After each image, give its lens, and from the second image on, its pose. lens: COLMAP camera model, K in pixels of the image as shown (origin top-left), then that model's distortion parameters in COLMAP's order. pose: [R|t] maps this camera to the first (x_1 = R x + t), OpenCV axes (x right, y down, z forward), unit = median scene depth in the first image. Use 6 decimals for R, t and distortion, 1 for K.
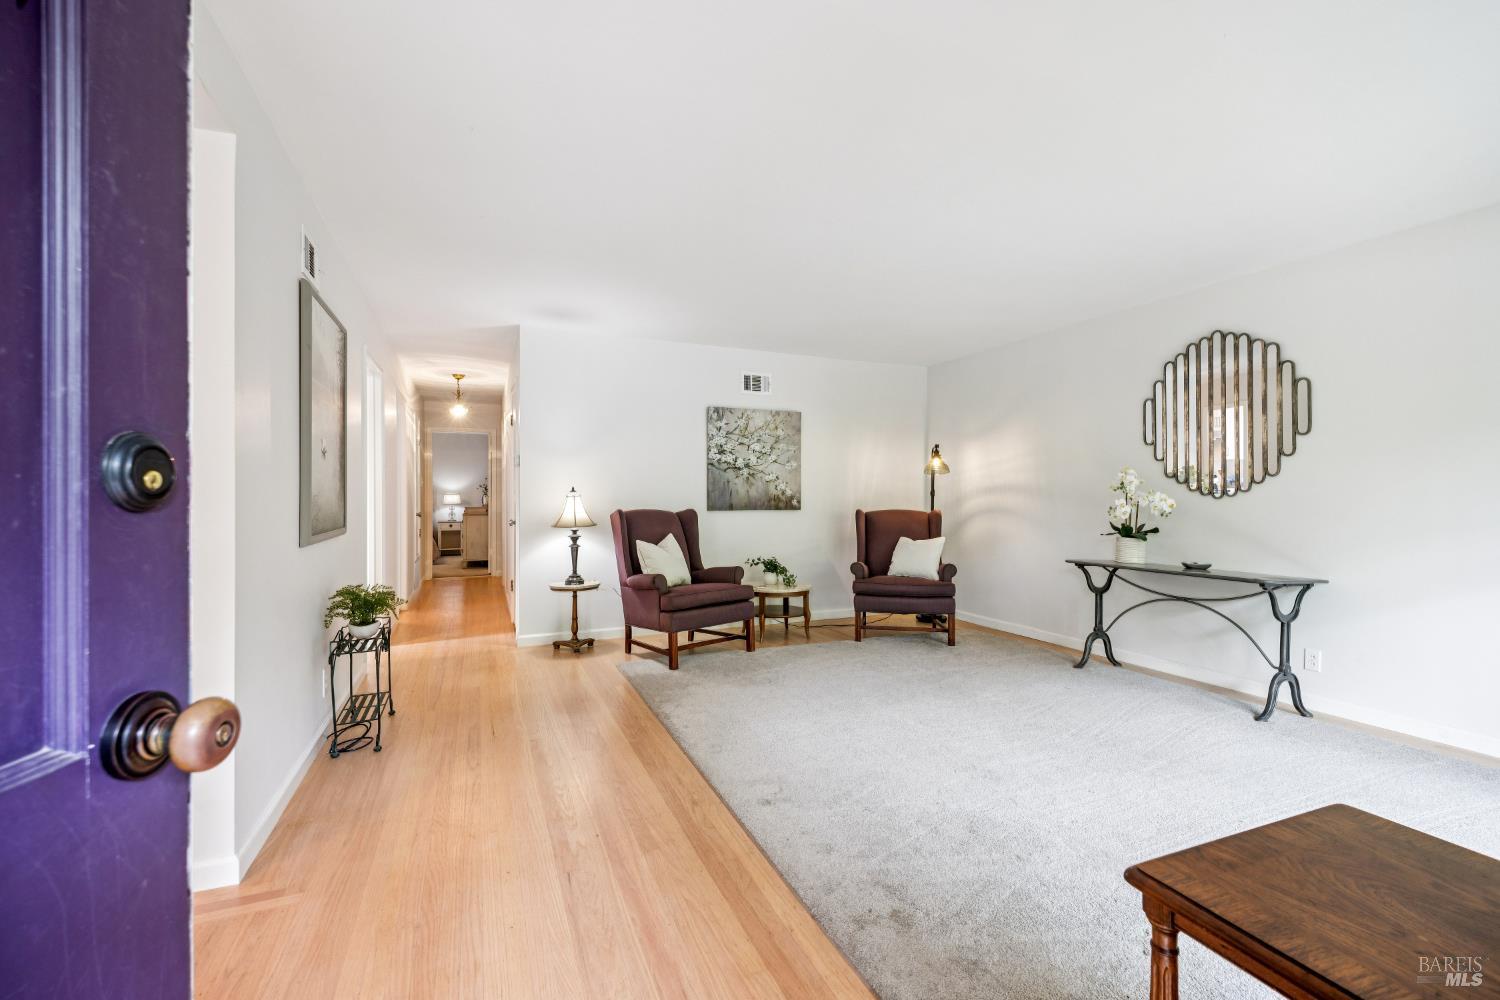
lens RADIAL K [[619.2, 0, 745.9], [0, 619.2, 498.0], [0, 0, 1]] dist [0.002318, 0.000307]
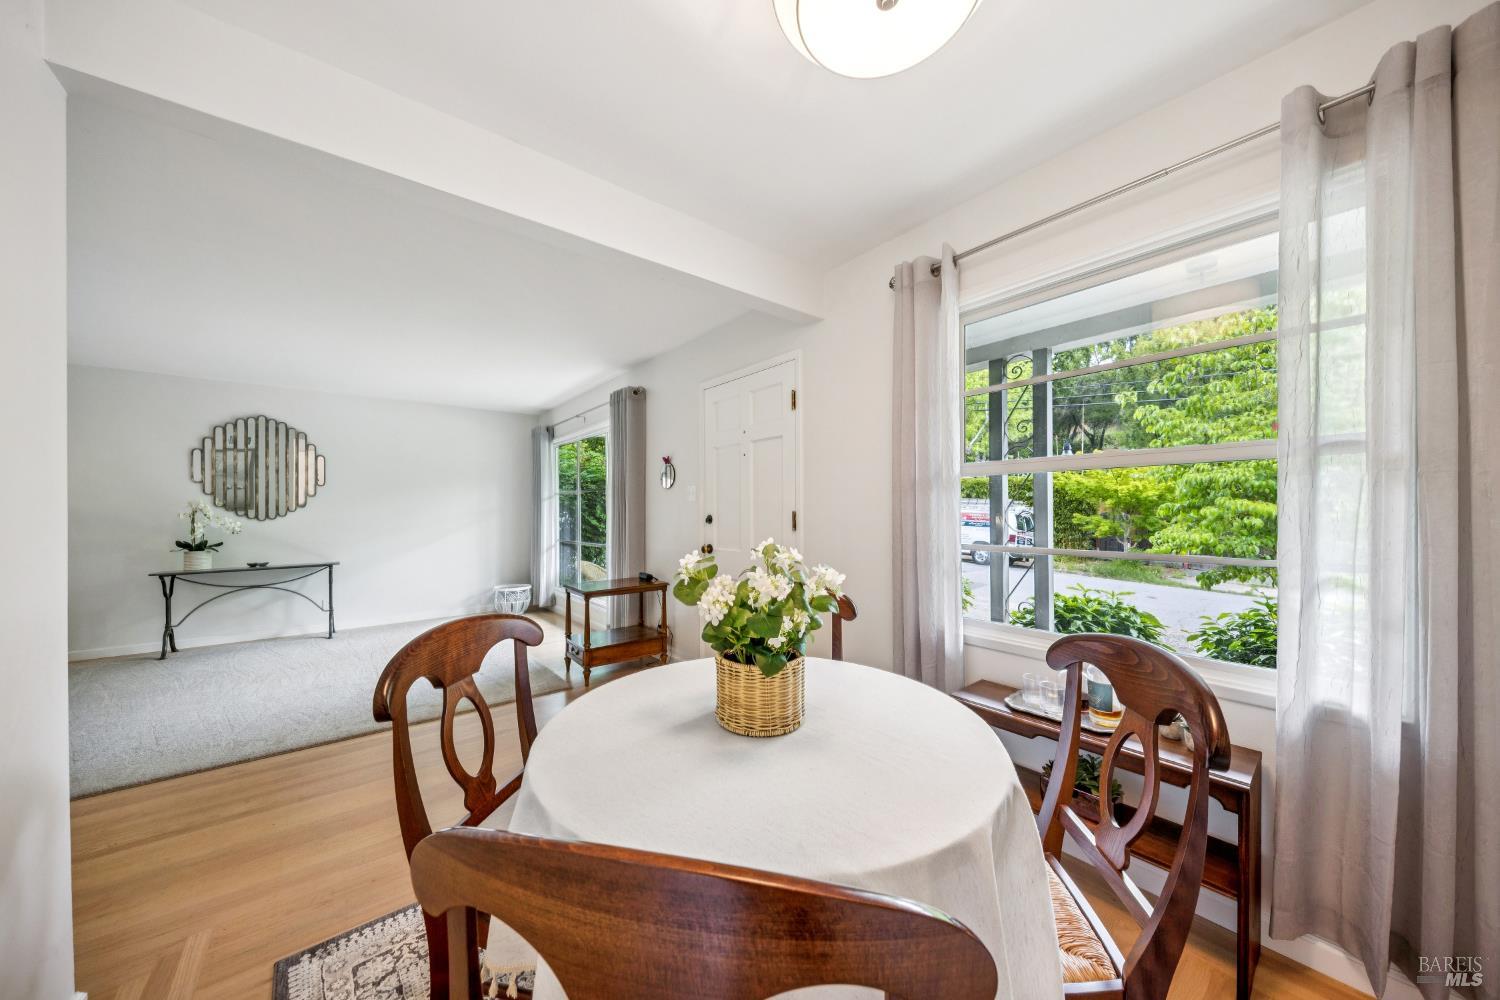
lens RADIAL K [[508.5, 0, 723.9], [0, 508.5, 512.5], [0, 0, 1]] dist [0.021731, -0.000584]
pose [[-0.251300, 0.000990, 0.967909, -0.812971], [0.006412, 0.999979, 0.000642, -0.014093], [-0.967888, 0.006367, -0.251301, 0.187771]]
